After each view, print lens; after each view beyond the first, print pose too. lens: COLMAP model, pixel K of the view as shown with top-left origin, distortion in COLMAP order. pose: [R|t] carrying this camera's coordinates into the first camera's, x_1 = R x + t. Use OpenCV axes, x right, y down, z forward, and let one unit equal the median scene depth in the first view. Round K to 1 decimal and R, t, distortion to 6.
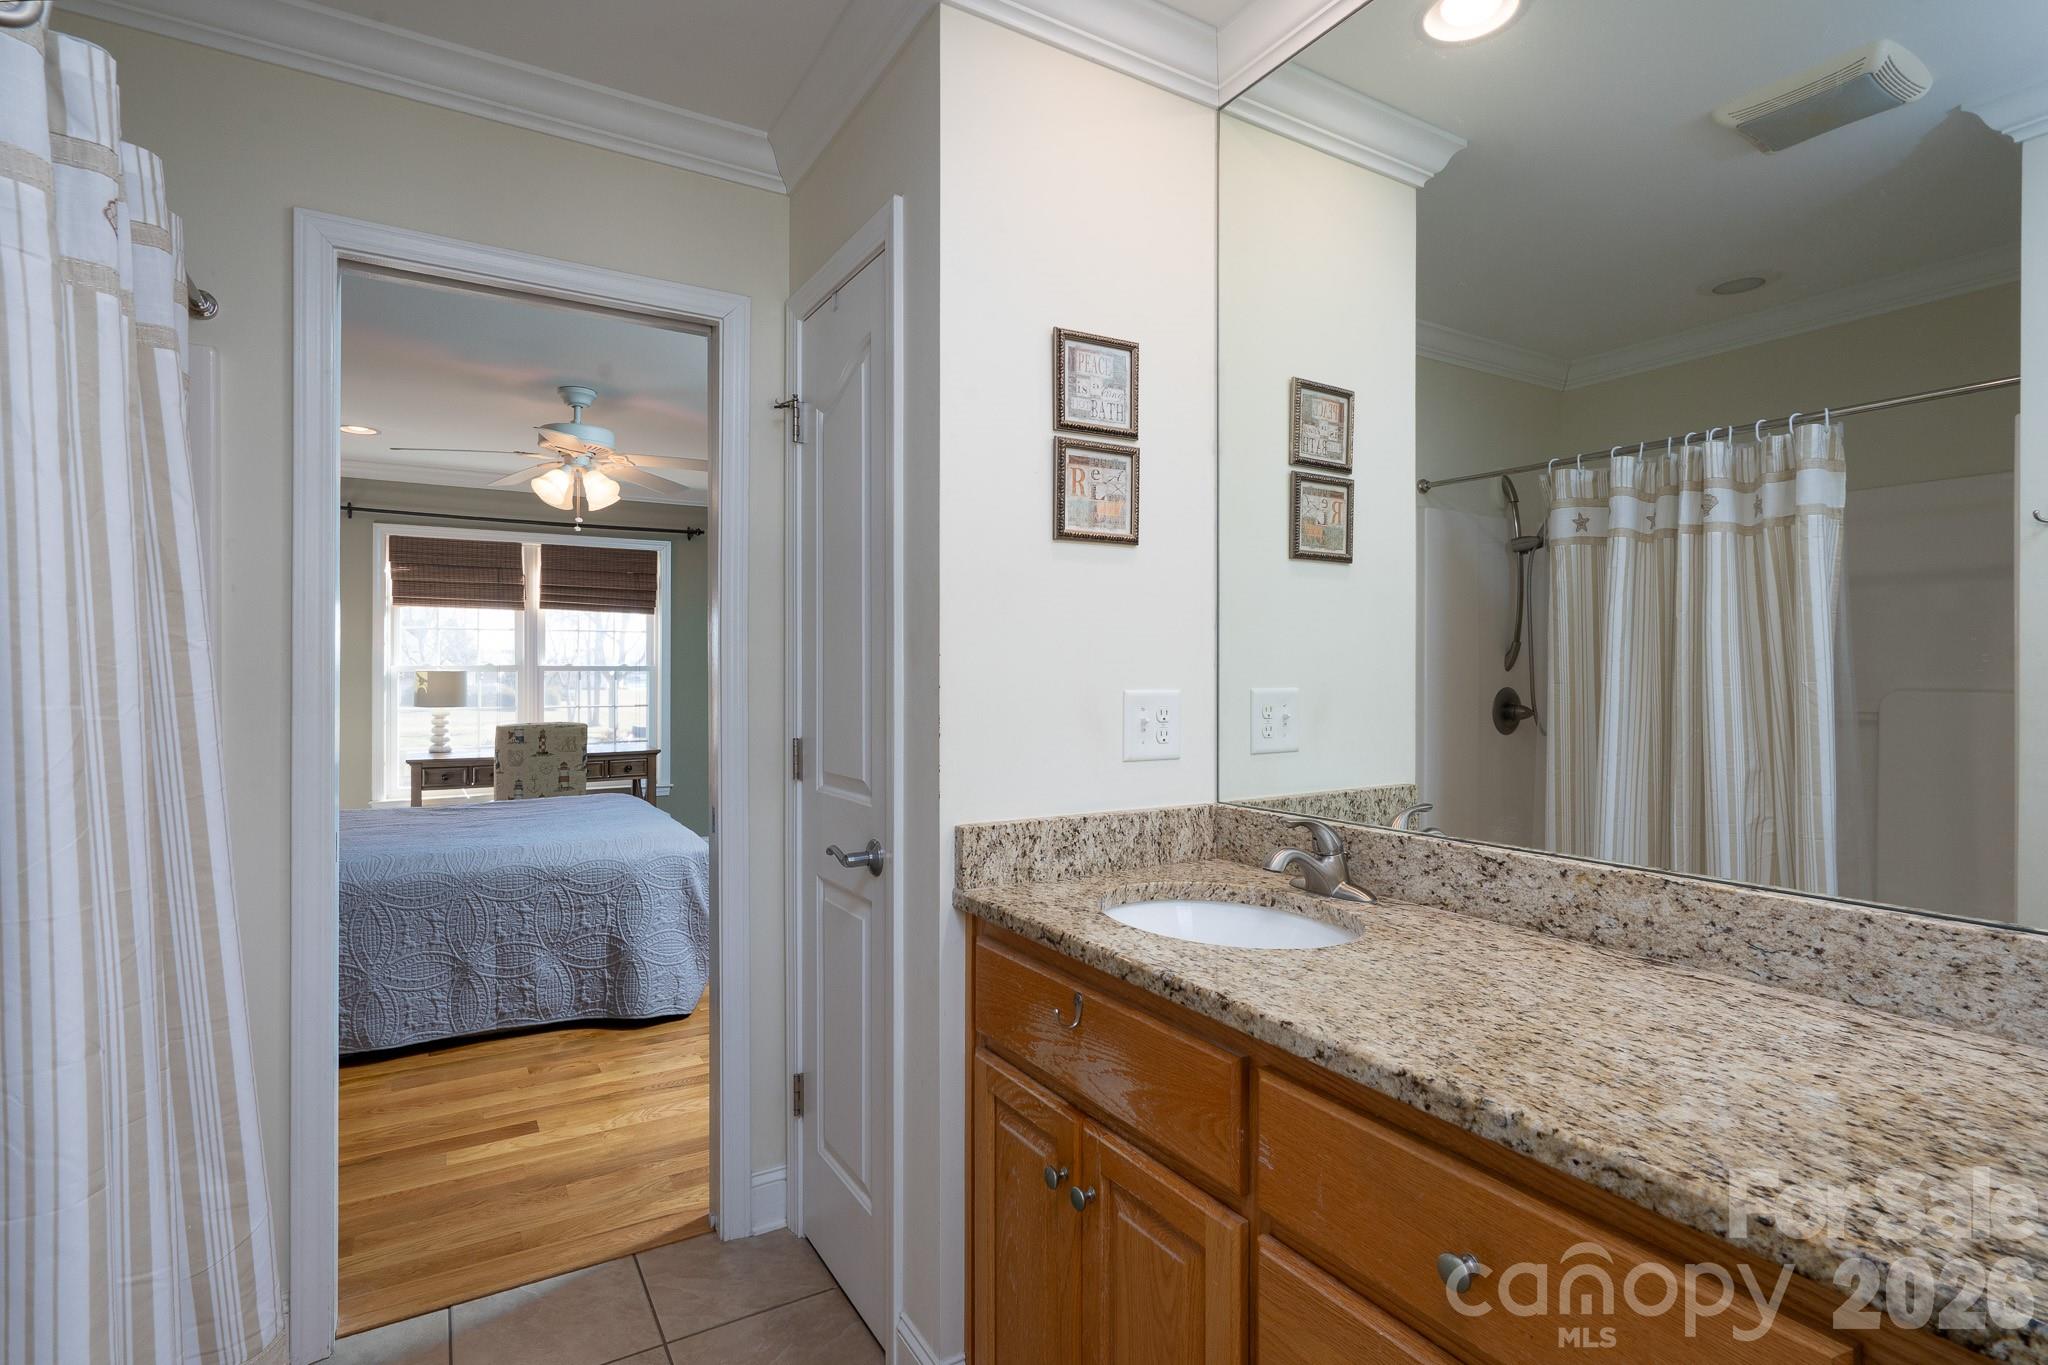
lens RADIAL K [[956.0, 0, 1041.7], [0, 956.0, 670.8], [0, 0, 1]] dist [-0.001155, -0.000136]
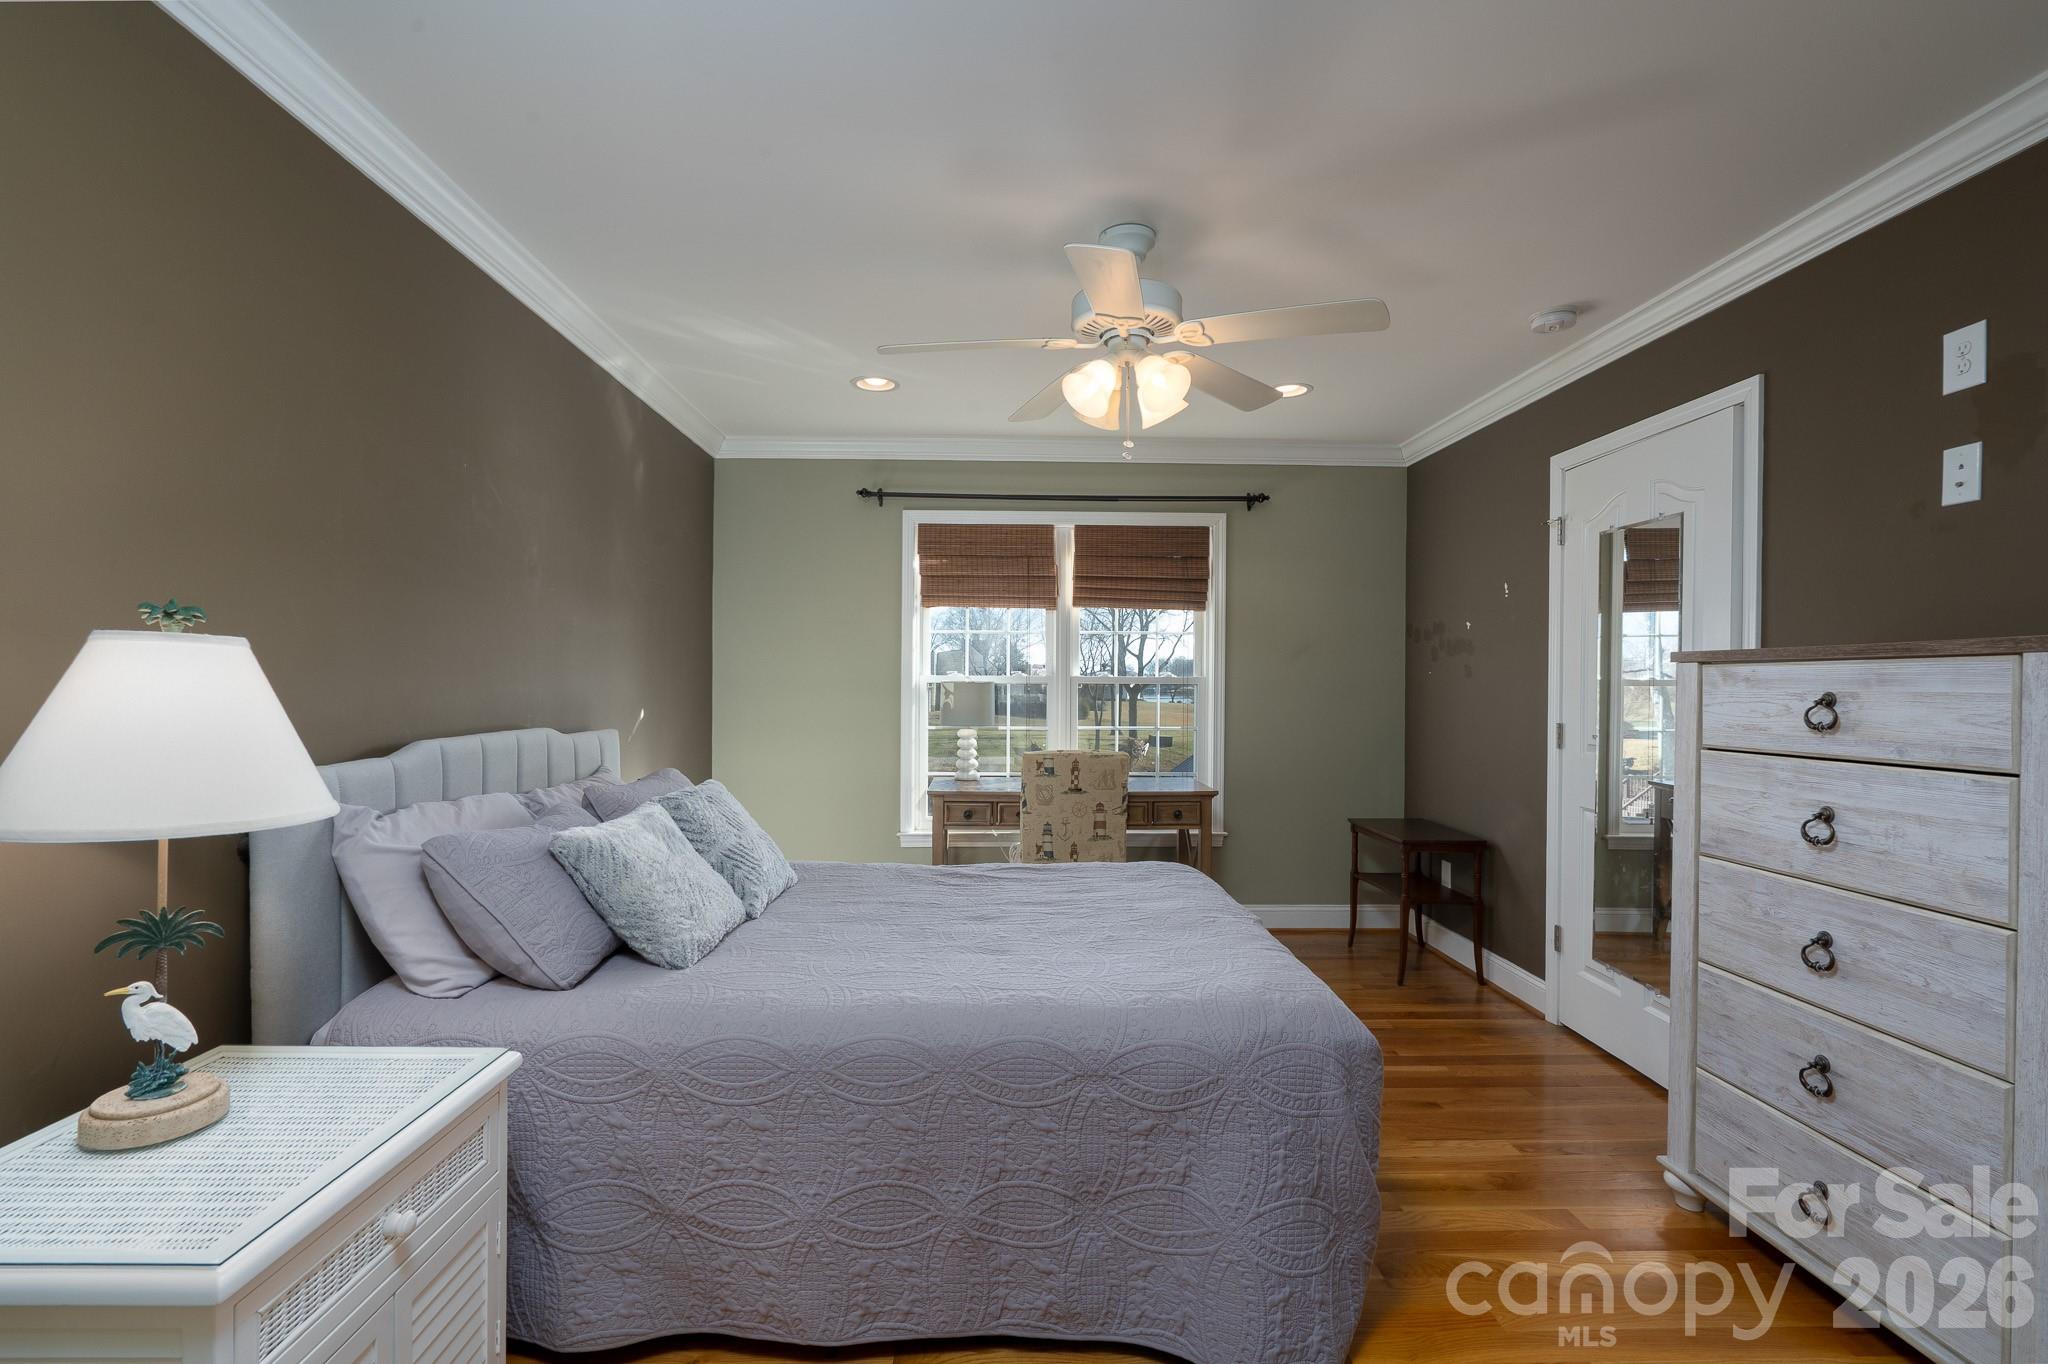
lens RADIAL K [[956.0, 0, 1023.4], [0, 956.0, 681.6], [0, 0, 1]] dist [-0.001155, -0.000136]
pose [[0.859481, 0.004793, -0.511144, -0.160413], [-0.005439, 0.999985, 0.000230, -0.000057], [0.511138, 0.002583, 0.859495, 0.307548]]
